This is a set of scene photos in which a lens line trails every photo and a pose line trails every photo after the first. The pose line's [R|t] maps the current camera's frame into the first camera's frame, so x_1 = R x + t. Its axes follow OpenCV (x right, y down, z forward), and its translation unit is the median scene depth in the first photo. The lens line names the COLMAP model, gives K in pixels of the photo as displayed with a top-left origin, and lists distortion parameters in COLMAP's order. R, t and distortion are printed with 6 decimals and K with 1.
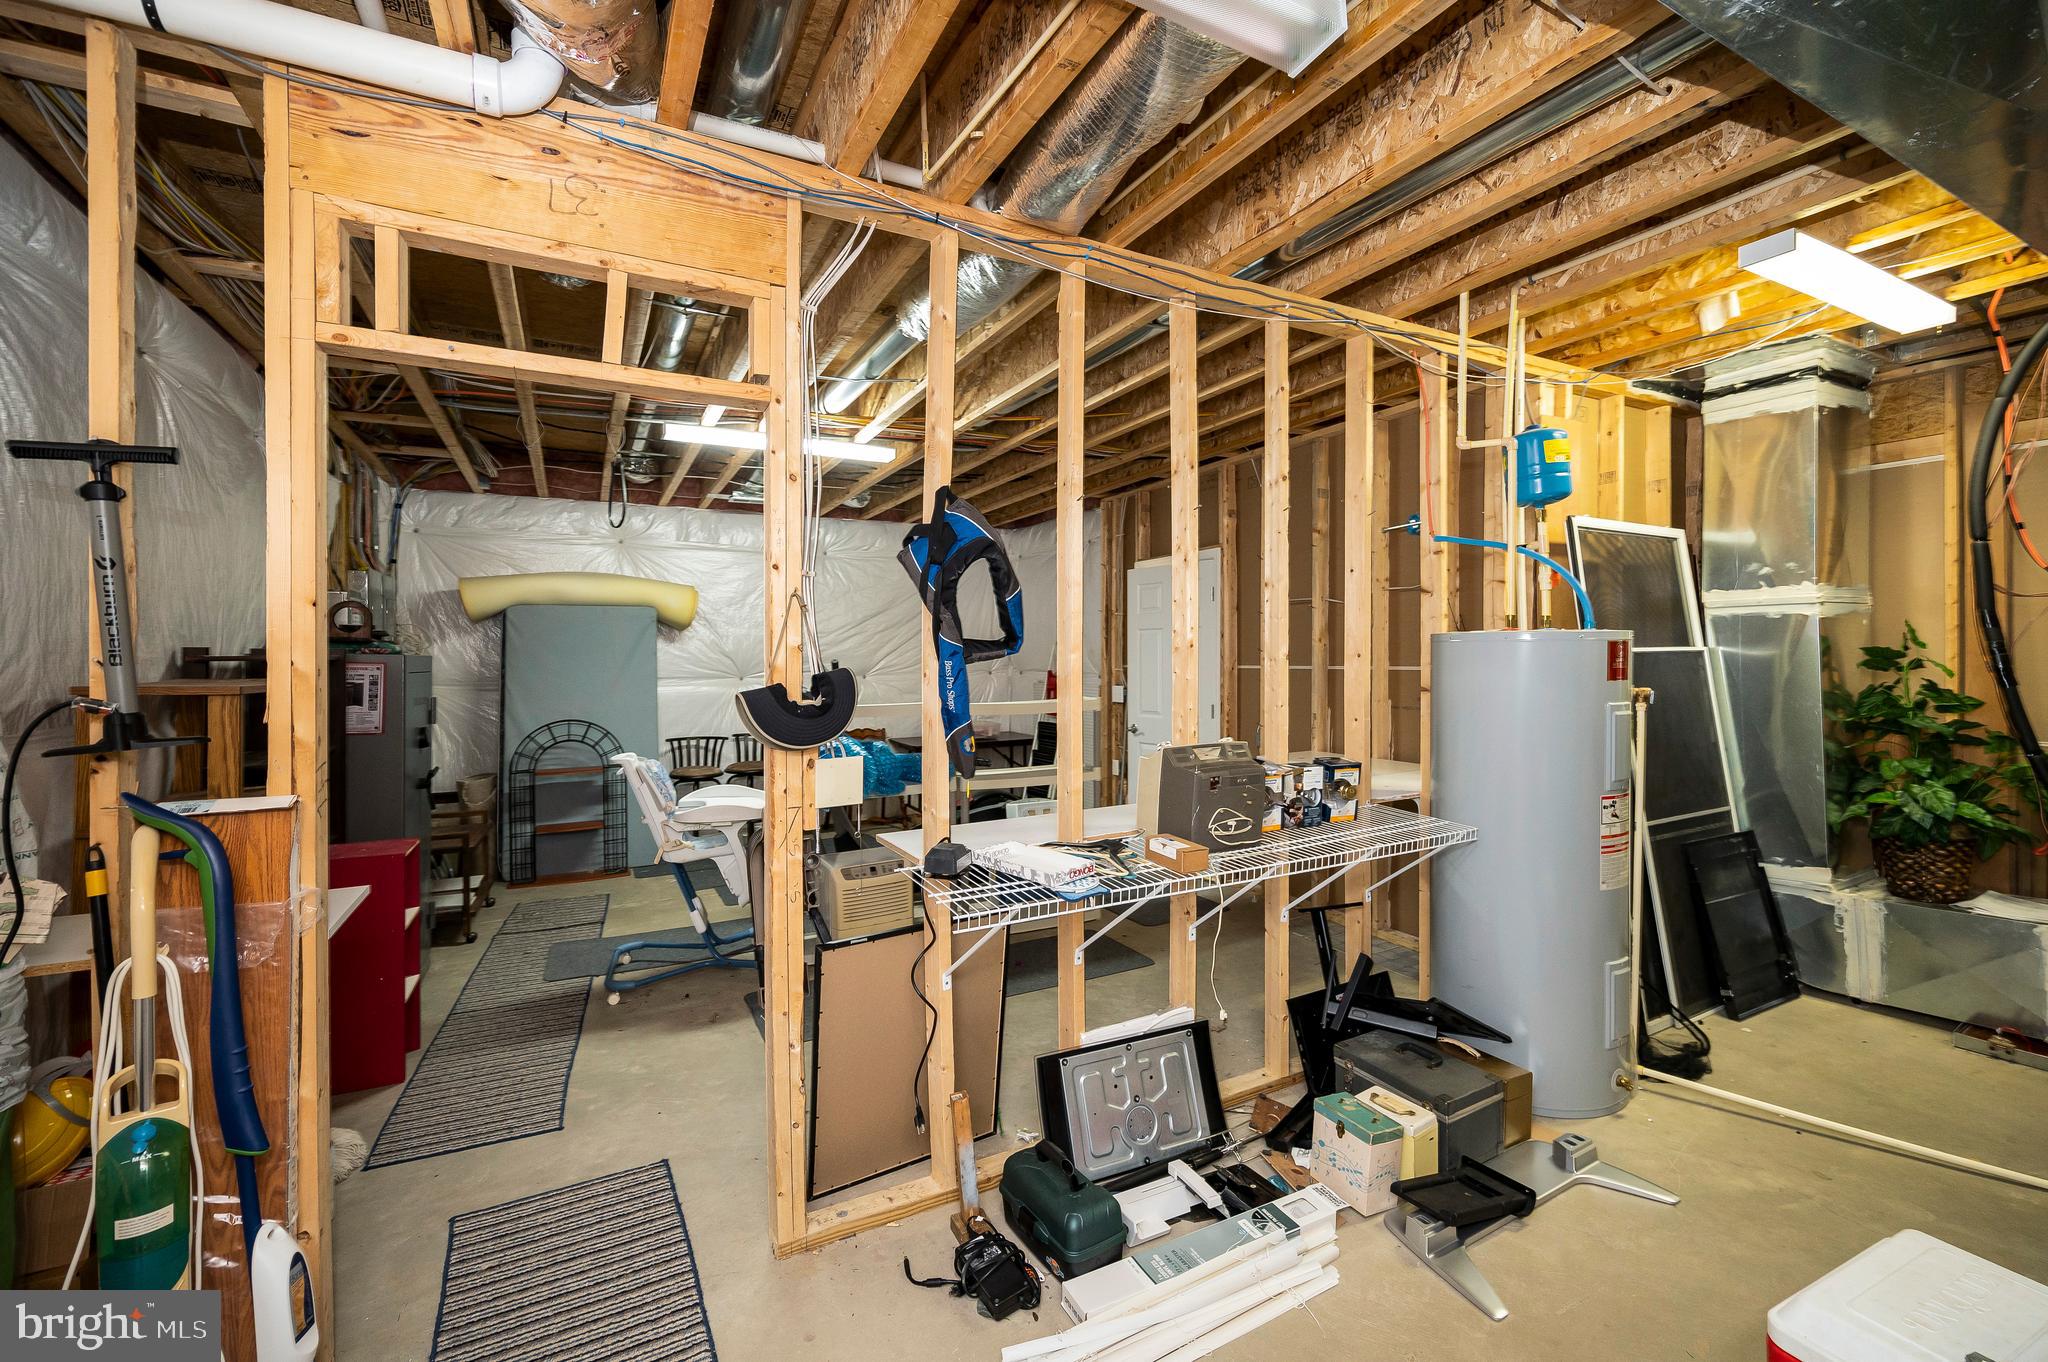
lens RADIAL K [[856.4, 0, 1024.1], [0, 856.4, 643.5], [0, 0, 1]] dist [0.002959, -0.001206]
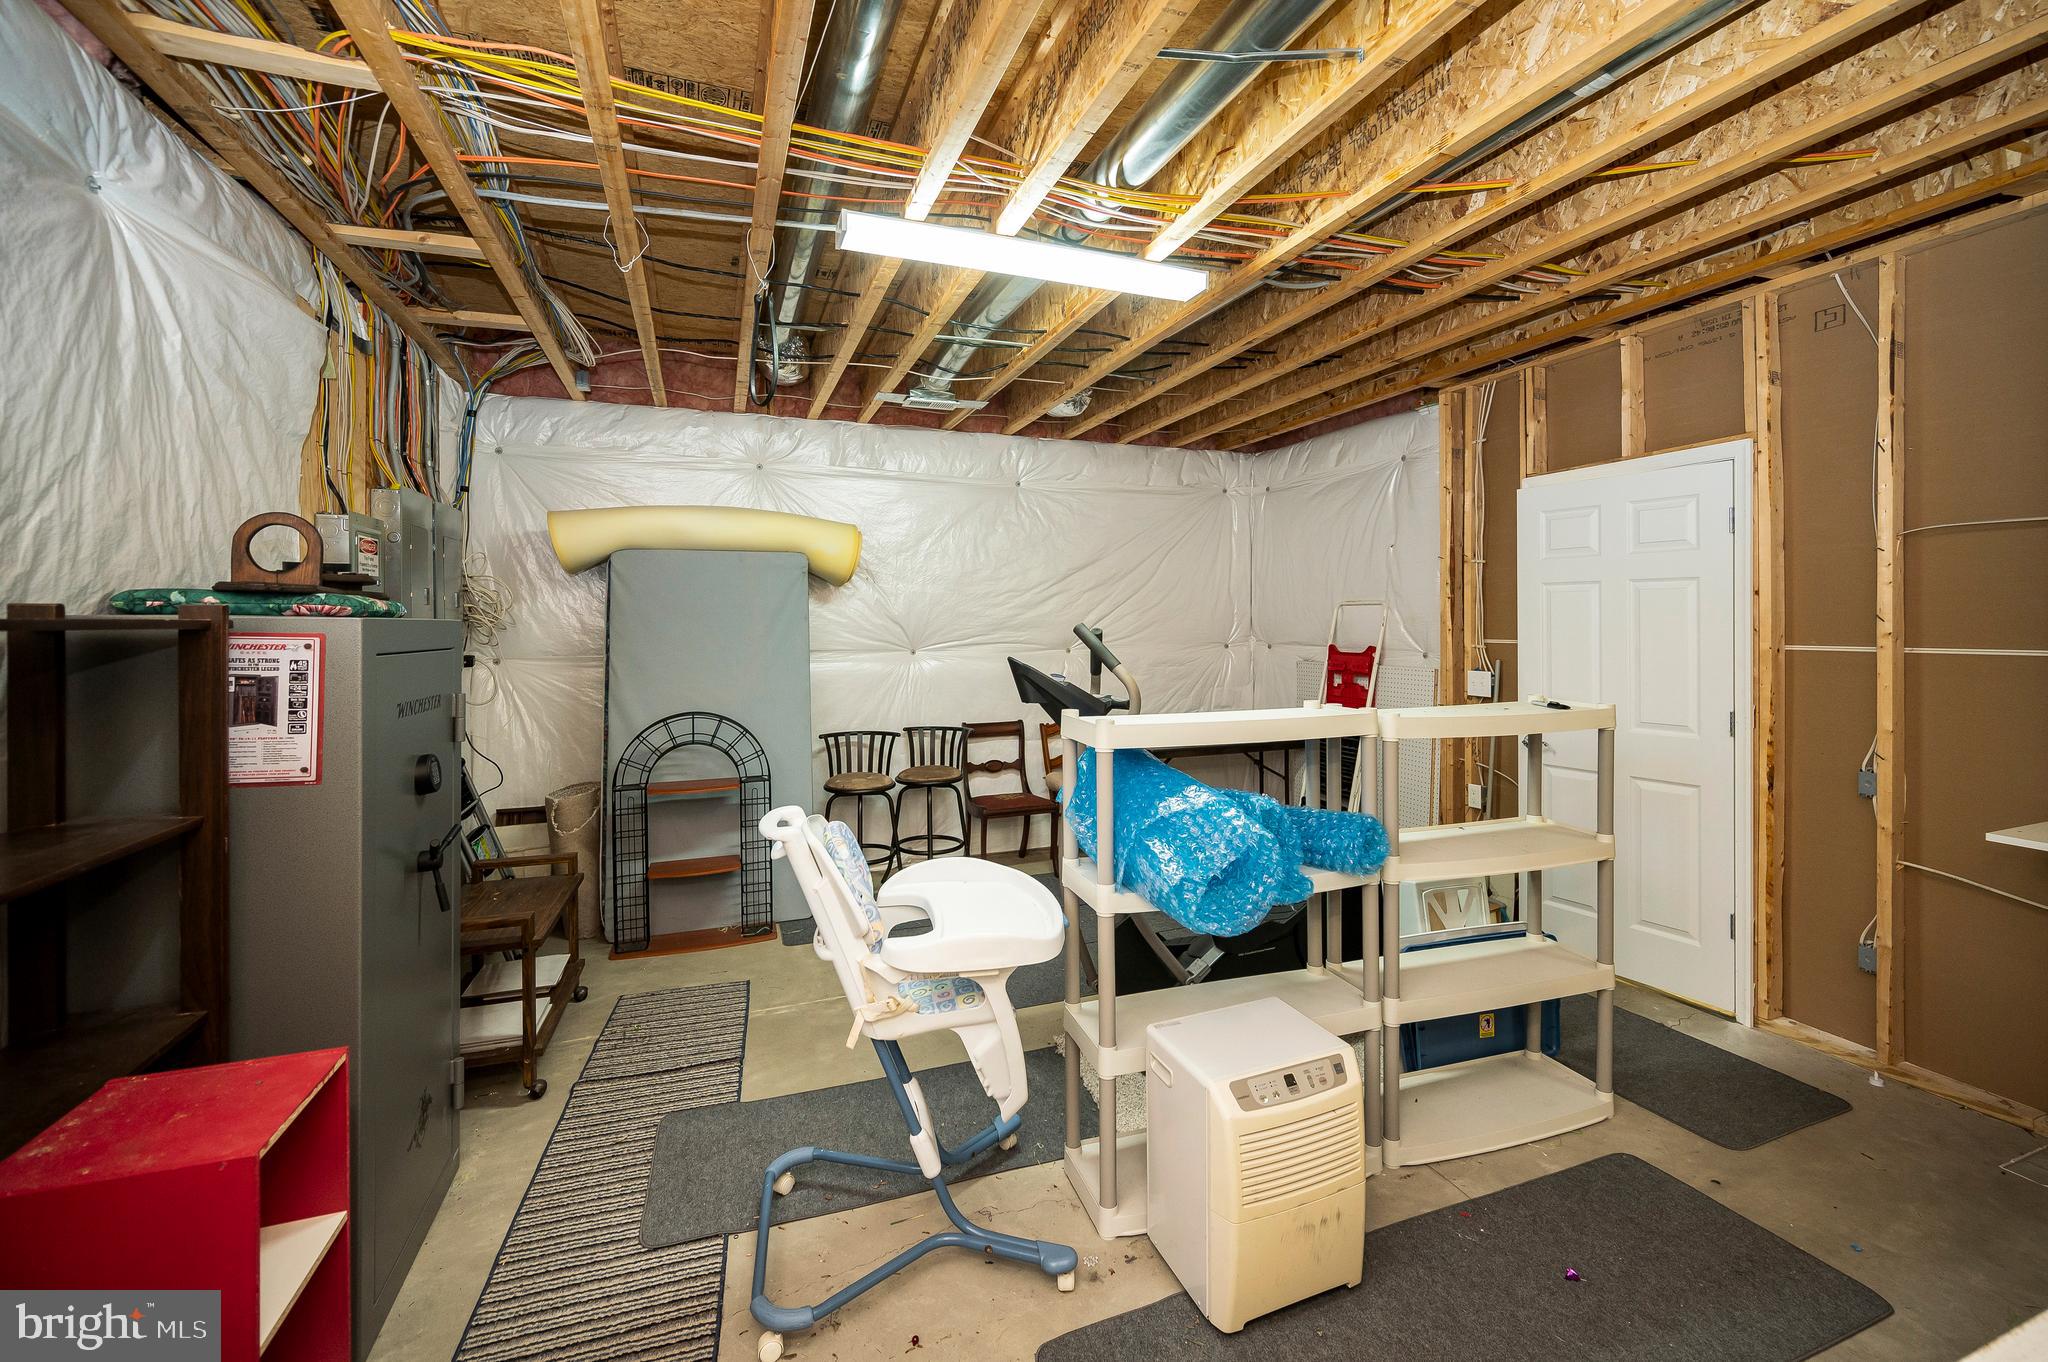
lens RADIAL K [[856.4, 0, 1010.7], [0, 856.4, 626.2], [0, 0, 1]] dist [0.002959, -0.001206]
pose [[0.989938, 0.006617, -0.141350, -0.168477], [-0.003776, 0.999786, 0.020359, 0.003720], [0.141455, -0.019620, 0.989750, 0.331266]]
